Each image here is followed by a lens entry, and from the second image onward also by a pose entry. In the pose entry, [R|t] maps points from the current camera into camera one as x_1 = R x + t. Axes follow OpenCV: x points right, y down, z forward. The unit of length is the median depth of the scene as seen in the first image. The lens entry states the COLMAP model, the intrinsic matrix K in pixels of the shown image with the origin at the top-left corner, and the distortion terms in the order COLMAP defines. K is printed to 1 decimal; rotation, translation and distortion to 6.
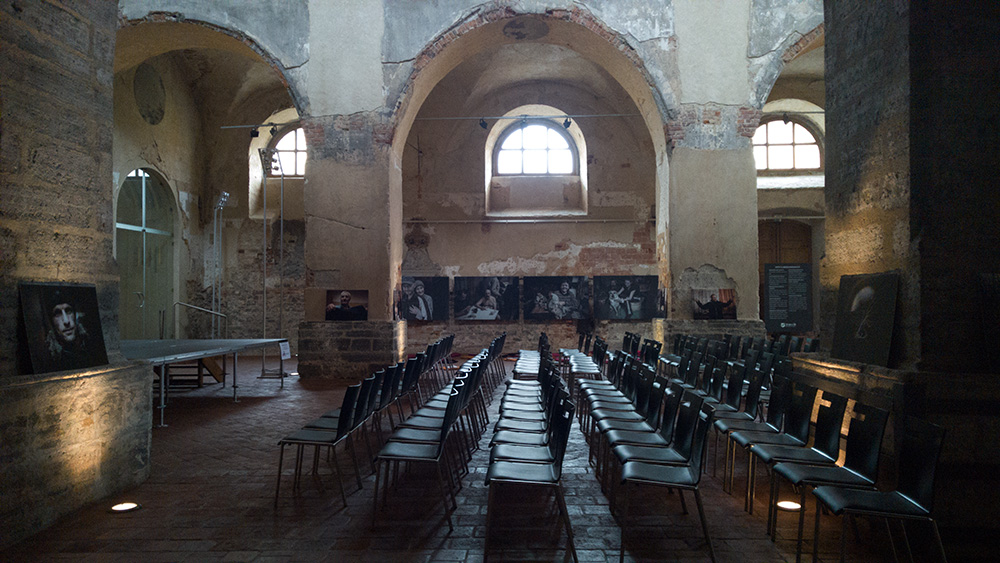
lens RADIAL K [[771.8, 0, 500.3], [0, 771.8, 283.5], [0, 0, 1]] dist [0.014457, -0.000820]
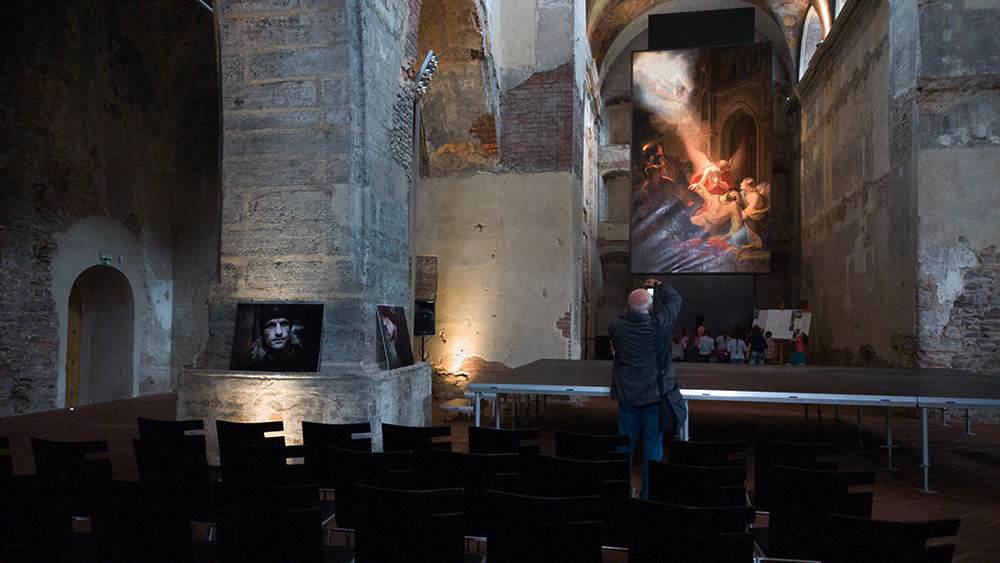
lens RADIAL K [[771.8, 0, 500.4], [0, 771.8, 285.1], [0, 0, 1]] dist [0.014457, -0.000820]
pose [[-0.119495, -0.020488, -0.992623, 0.627883], [0.019099, 0.999555, -0.022930, 0.008265], [0.992651, -0.021698, -0.119050, 1.505767]]
